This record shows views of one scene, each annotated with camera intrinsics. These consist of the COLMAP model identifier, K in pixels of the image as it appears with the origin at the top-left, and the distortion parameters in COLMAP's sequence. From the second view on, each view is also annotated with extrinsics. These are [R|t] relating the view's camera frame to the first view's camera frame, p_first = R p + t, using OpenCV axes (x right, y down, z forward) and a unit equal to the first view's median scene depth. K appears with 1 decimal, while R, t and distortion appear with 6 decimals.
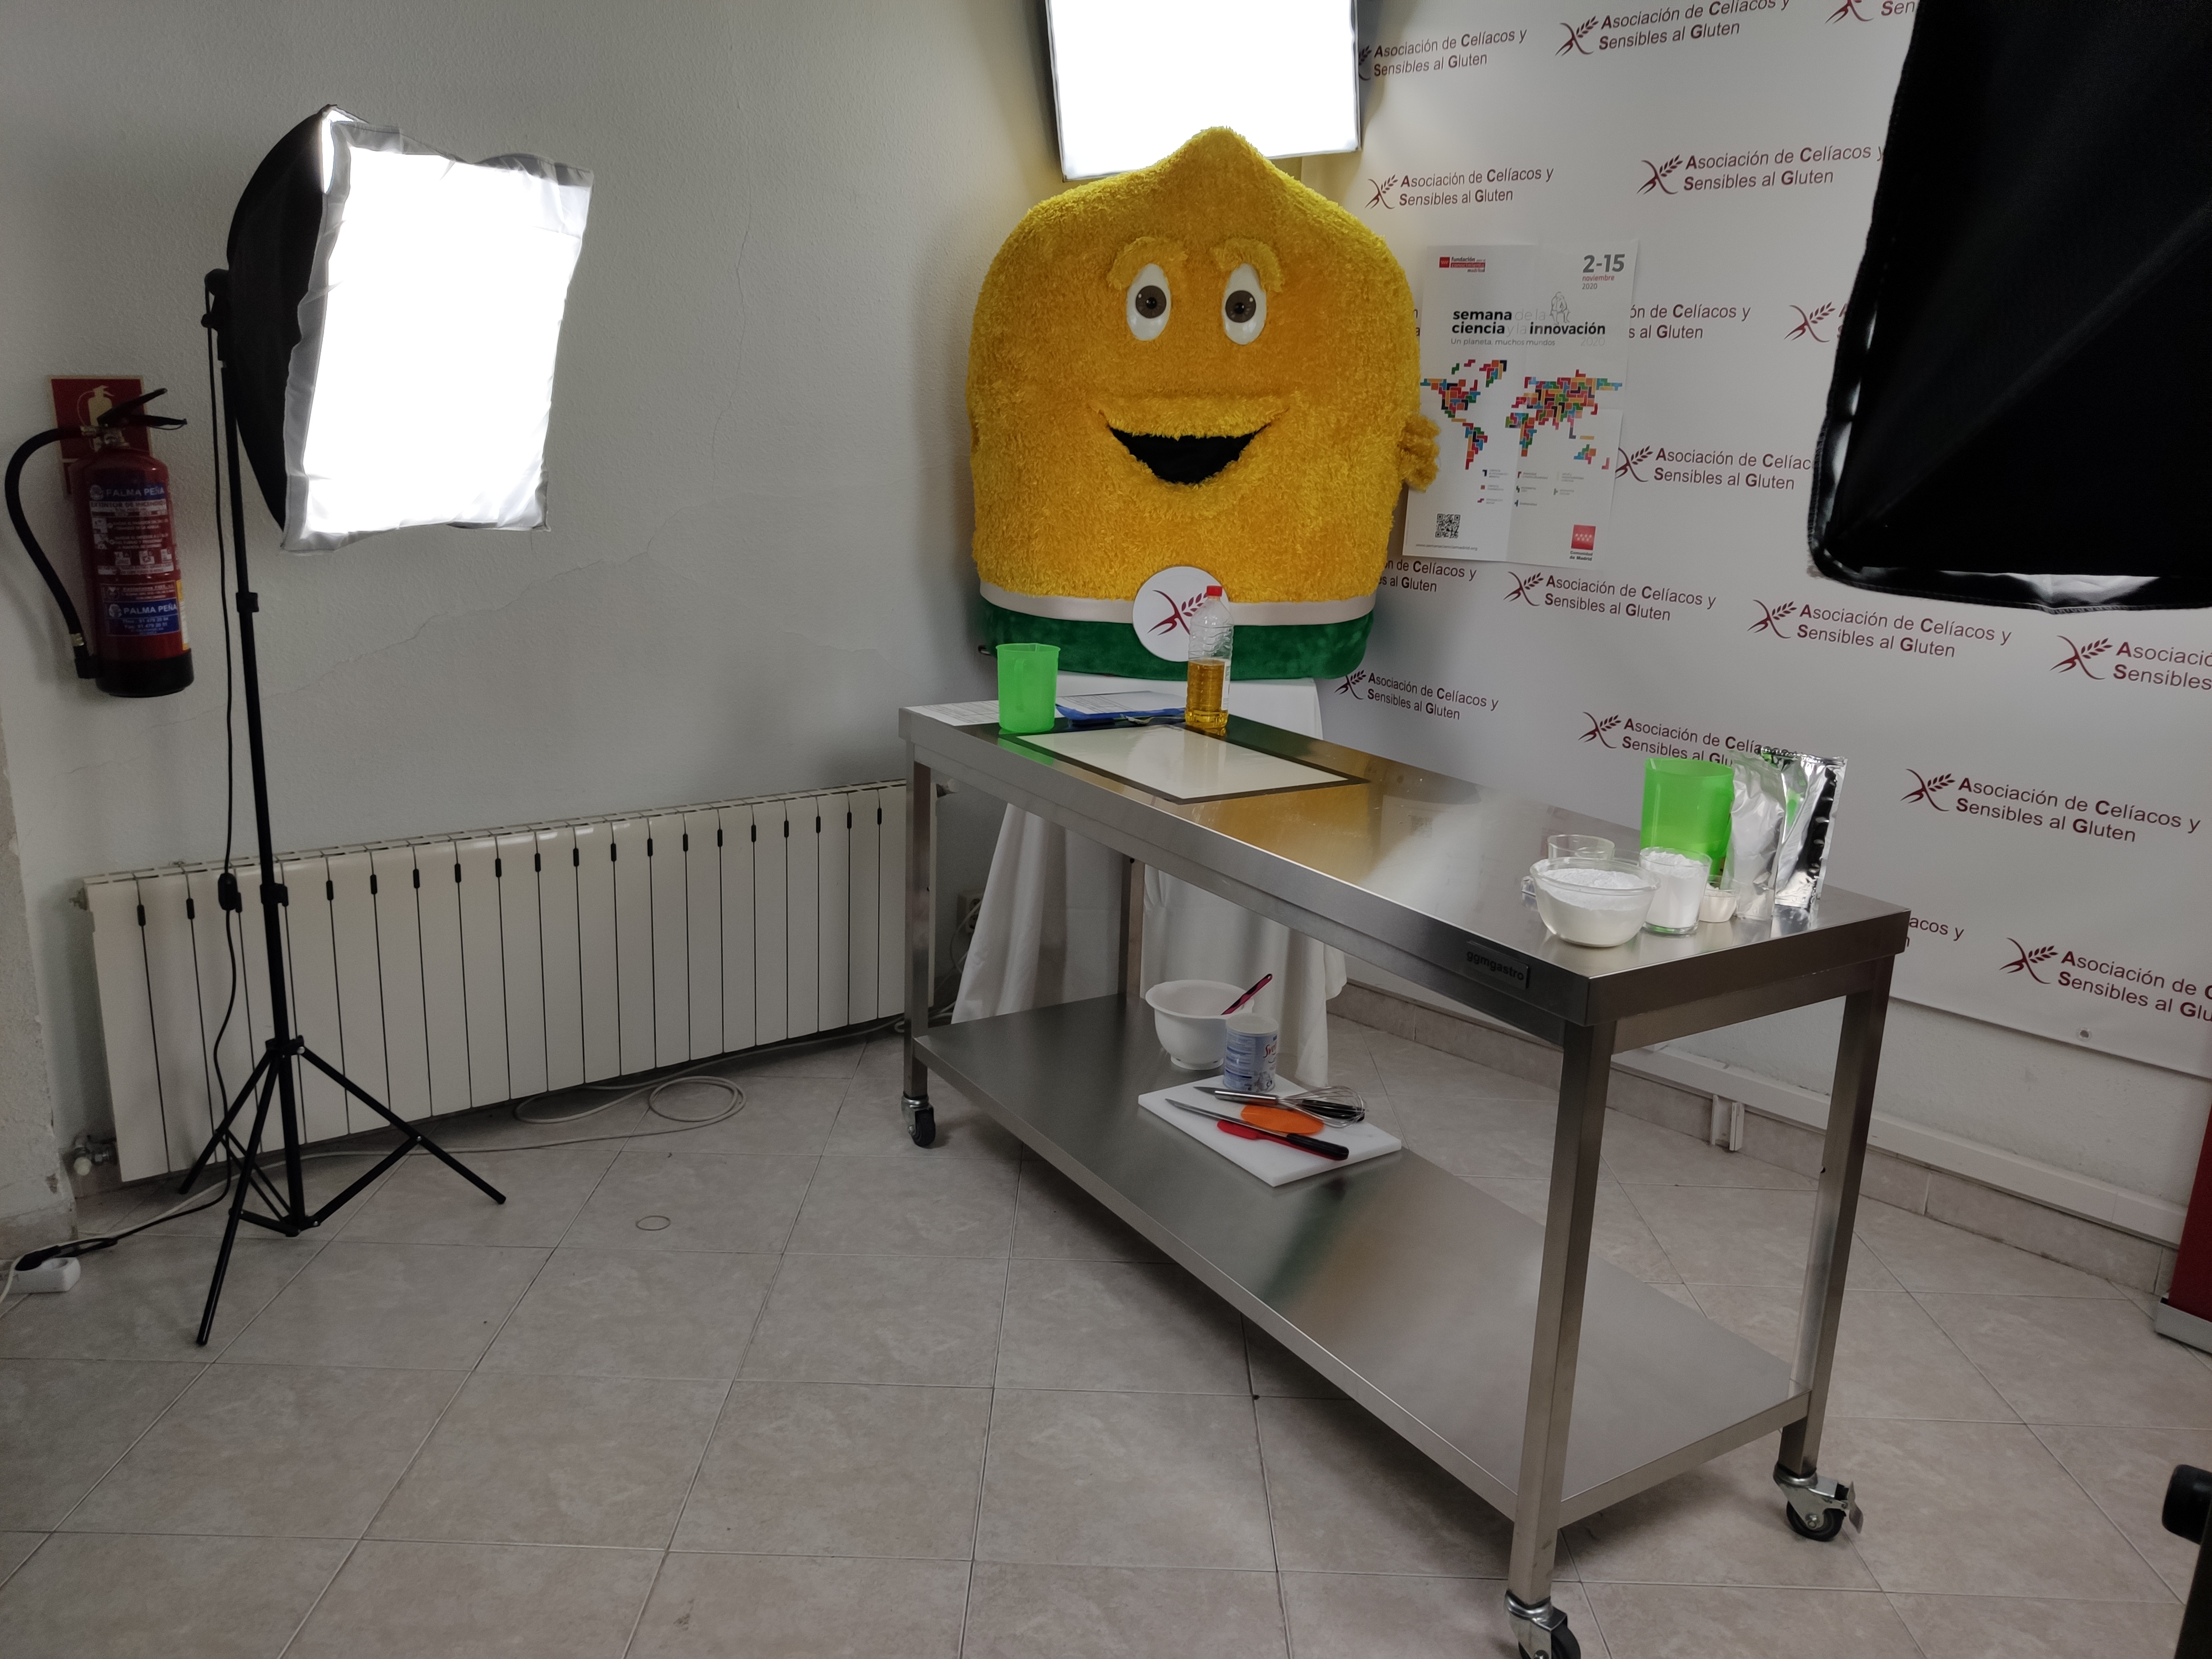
lens RADIAL K [[1678.8, 0, 1106.0], [0, 1678.8, 829.5], [0, 0, 1]] dist [0.021380, -0.049273]
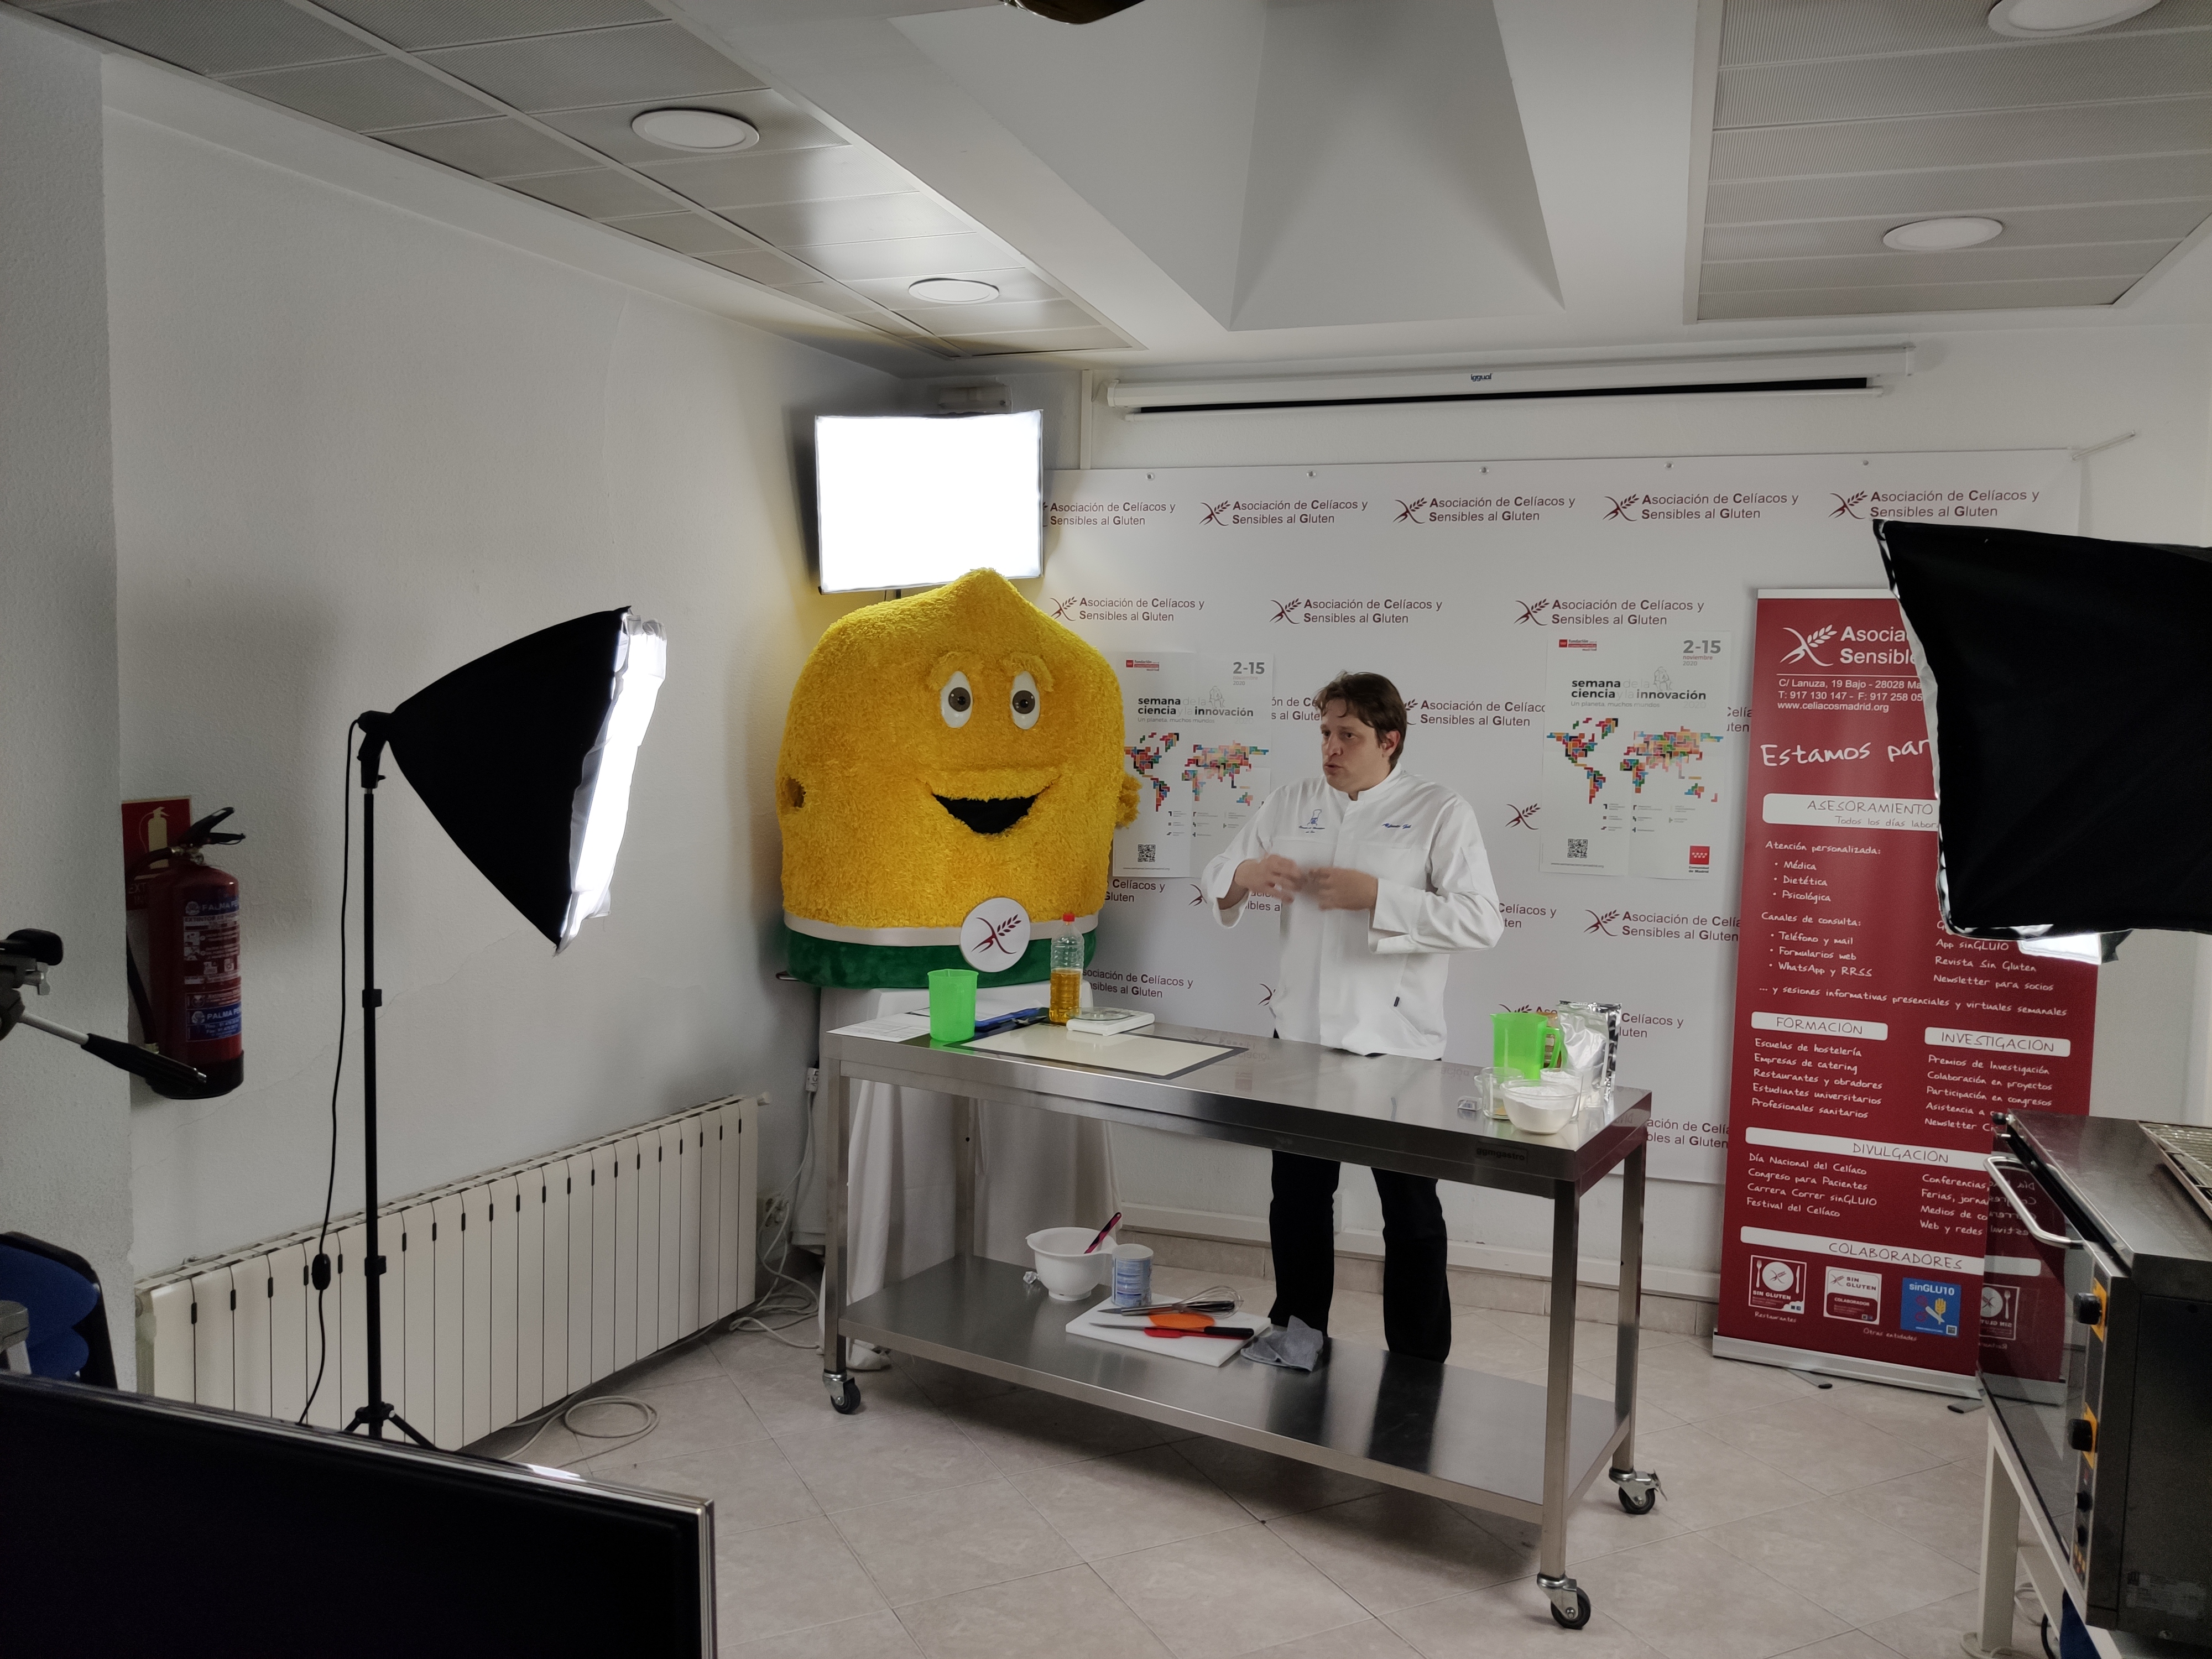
lens RADIAL K [[1680.5, 0, 1106.0], [0, 1680.5, 829.5], [0, 0, 1]] dist [0.090356, -0.206906]
pose [[0.888435, -0.047994, 0.456486, -0.502193], [0.120423, 0.984053, -0.130913, -0.034531], [-0.442924, 0.171280, 0.880047, -0.183151]]
